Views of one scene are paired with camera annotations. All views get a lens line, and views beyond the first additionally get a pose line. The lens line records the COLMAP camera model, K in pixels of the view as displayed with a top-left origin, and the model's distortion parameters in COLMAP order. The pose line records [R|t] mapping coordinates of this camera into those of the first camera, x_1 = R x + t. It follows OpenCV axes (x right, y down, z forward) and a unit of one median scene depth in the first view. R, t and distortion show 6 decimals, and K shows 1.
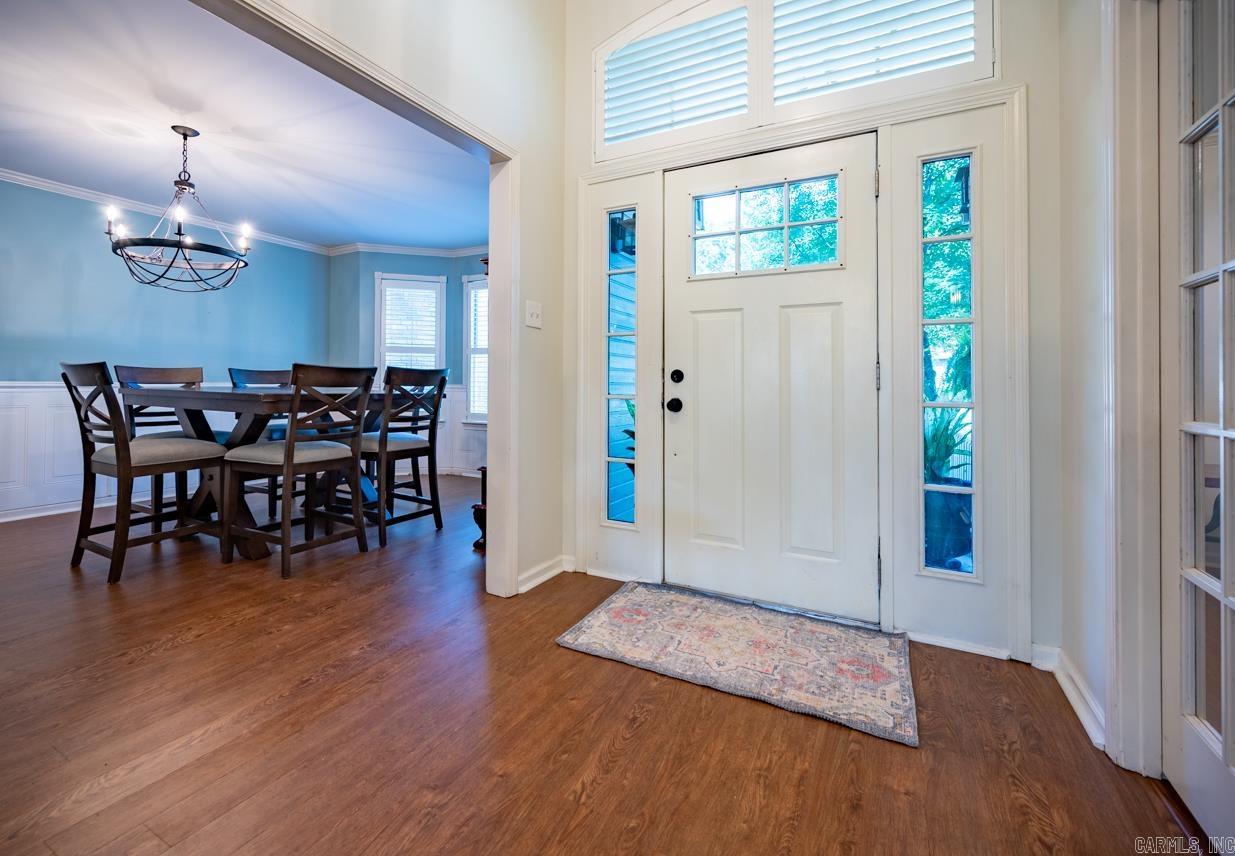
lens RADIAL K [[509.8, 0, 614.6], [0, 509.8, 382.2], [0, 0, 1]] dist [-0.001538, -0.000218]
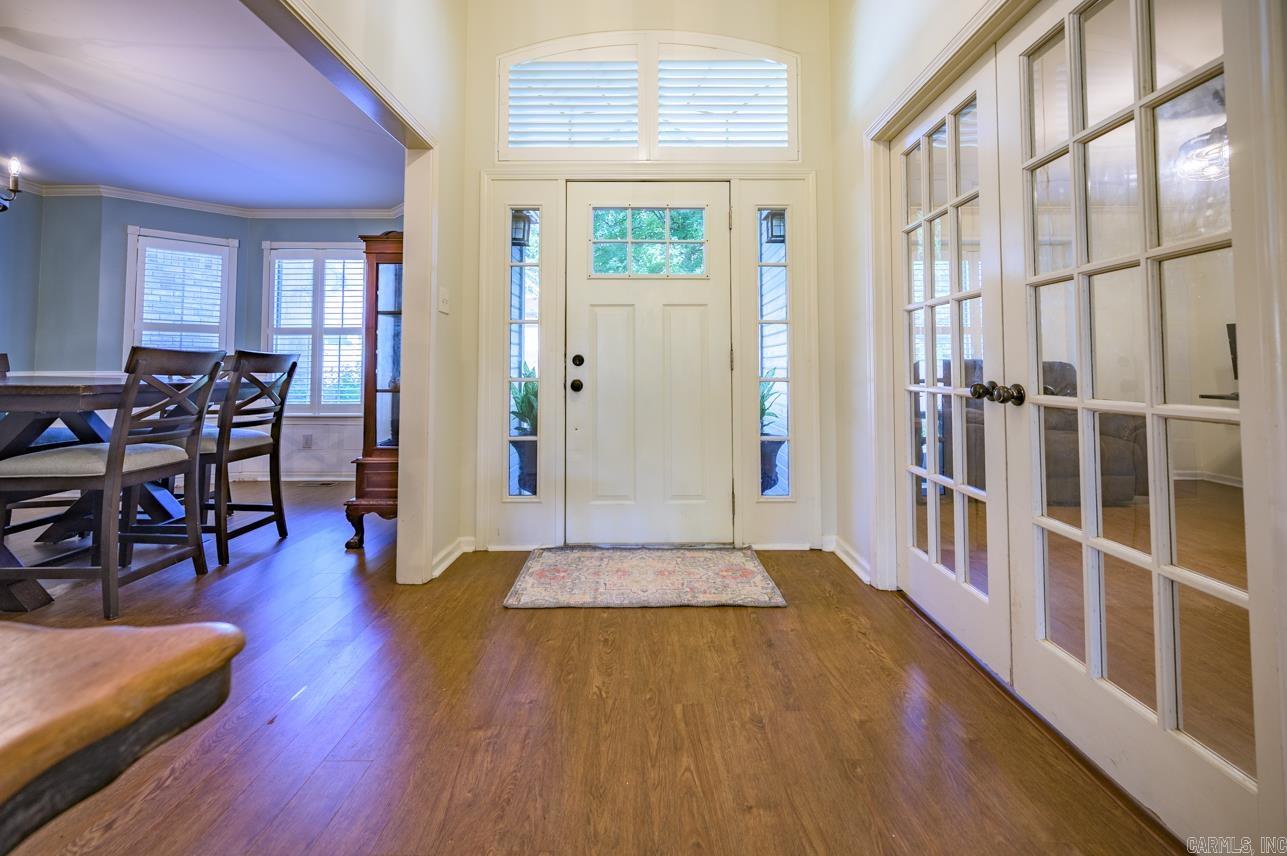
lens RADIAL K [[538.2, 0, 632.1], [0, 538.2, 355.4], [0, 0, 1]] dist [0.000517, -0.000144]
pose [[0.881836, 0.000145, 0.471557, -0.354007], [0.008777, 0.999822, -0.016720, -0.001921], [-0.471475, 0.018883, 0.881677, -0.128743]]
